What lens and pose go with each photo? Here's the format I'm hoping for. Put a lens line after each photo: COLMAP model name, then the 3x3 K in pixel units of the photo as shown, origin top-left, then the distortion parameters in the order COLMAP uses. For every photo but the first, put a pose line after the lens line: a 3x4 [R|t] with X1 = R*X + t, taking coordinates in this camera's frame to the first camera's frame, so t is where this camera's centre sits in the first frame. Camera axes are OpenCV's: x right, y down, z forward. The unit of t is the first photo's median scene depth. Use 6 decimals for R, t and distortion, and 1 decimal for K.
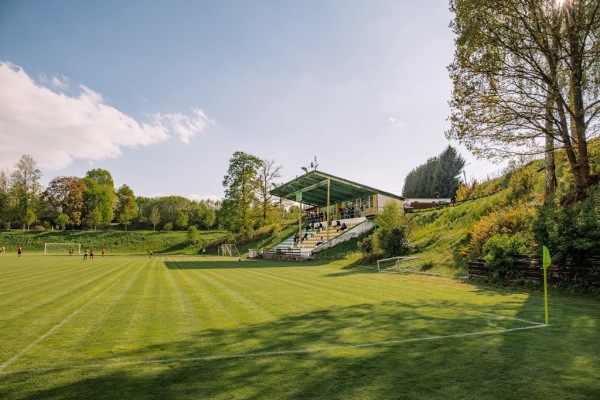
lens RADIAL K [[439.3, 0, 293.5], [0, 439.3, 199.8], [0, 0, 1]] dist [-0.090246, 0.084929]
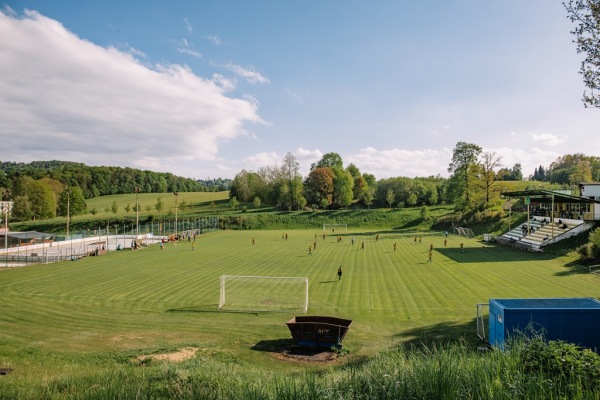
lens RADIAL K [[439.3, 0, 293.5], [0, 439.3, 199.8], [0, 0, 1]] dist [-0.090246, 0.084929]
pose [[0.904190, -0.015588, -0.426846, -0.064555], [0.059686, 0.994140, 0.090130, -0.156521], [0.422940, -0.106971, 0.899822, -0.460539]]
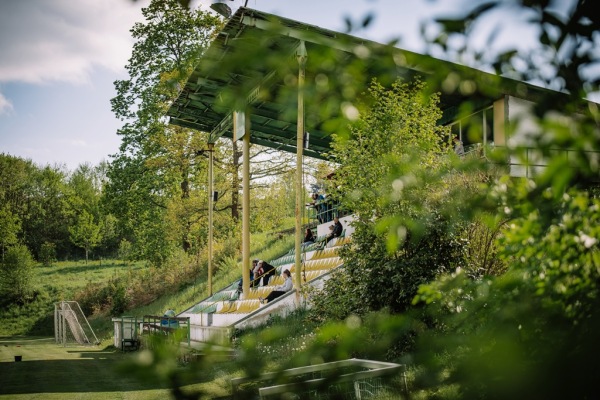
lens RADIAL K [[1293.8, 0, 300.0], [0, 1293.8, 200.0], [0, 0, 1]] dist [-0.046628, -0.128480]
pose [[0.993772, -0.023876, -0.108846, 0.119722], [0.026437, 0.999405, 0.022141, 0.021222], [0.108253, -0.024881, 0.993812, 0.190189]]
